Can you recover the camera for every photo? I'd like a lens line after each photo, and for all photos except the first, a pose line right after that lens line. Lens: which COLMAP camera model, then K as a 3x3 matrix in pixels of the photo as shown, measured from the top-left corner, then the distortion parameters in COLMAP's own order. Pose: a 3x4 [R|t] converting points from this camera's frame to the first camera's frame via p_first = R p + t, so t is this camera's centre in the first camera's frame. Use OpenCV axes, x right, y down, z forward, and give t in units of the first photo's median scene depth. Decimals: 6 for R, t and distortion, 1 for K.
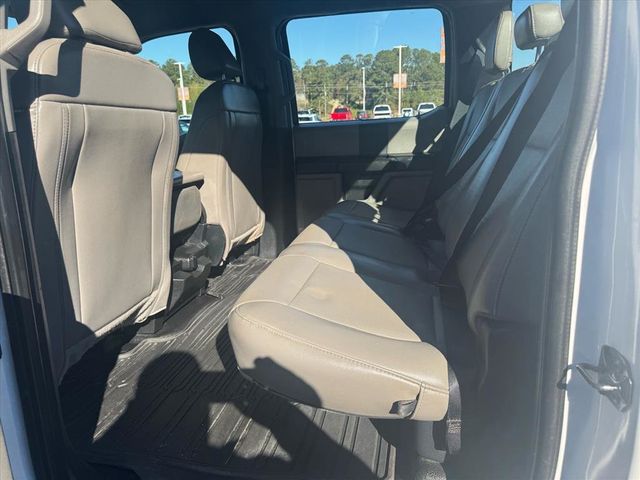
lens RADIAL K [[454.8, 0, 320.0], [0, 454.8, 240.0], [0, 0, 1]] dist [0.109534, -0.230097]
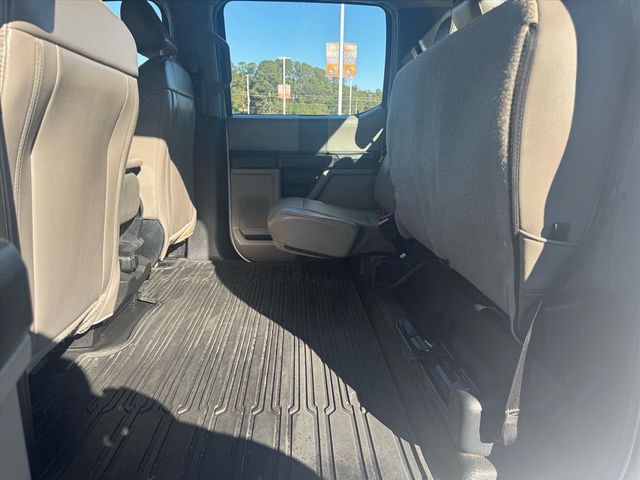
lens RADIAL K [[455.4, 0, 320.0], [0, 455.4, 240.0], [0, 0, 1]] dist [0.084520, -0.112013]
pose [[0.967640, -0.004821, 0.252289, -0.115560], [0.009667, 0.999792, -0.017972, 0.020005], [-0.252150, 0.019830, 0.967485, 0.059086]]
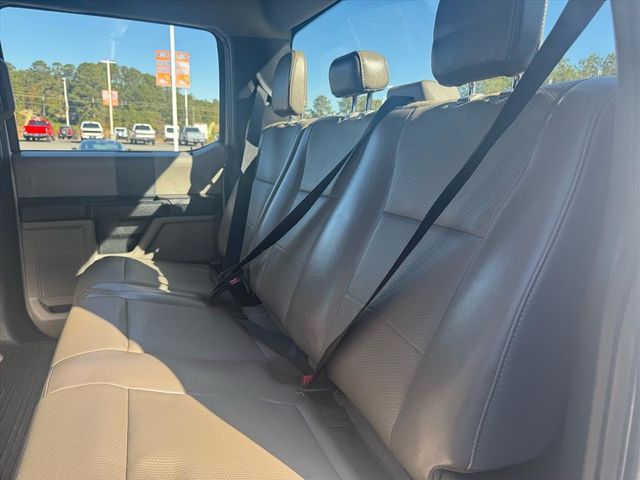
lens RADIAL K [[455.4, 0, 320.0], [0, 455.4, 240.0], [0, 0, 1]] dist [0.044223, -0.052419]
pose [[0.830582, -0.054089, 0.554264, -0.065166], [0.080106, 0.996526, -0.022793, -0.066380], [-0.551105, 0.063332, 0.832029, 0.167970]]
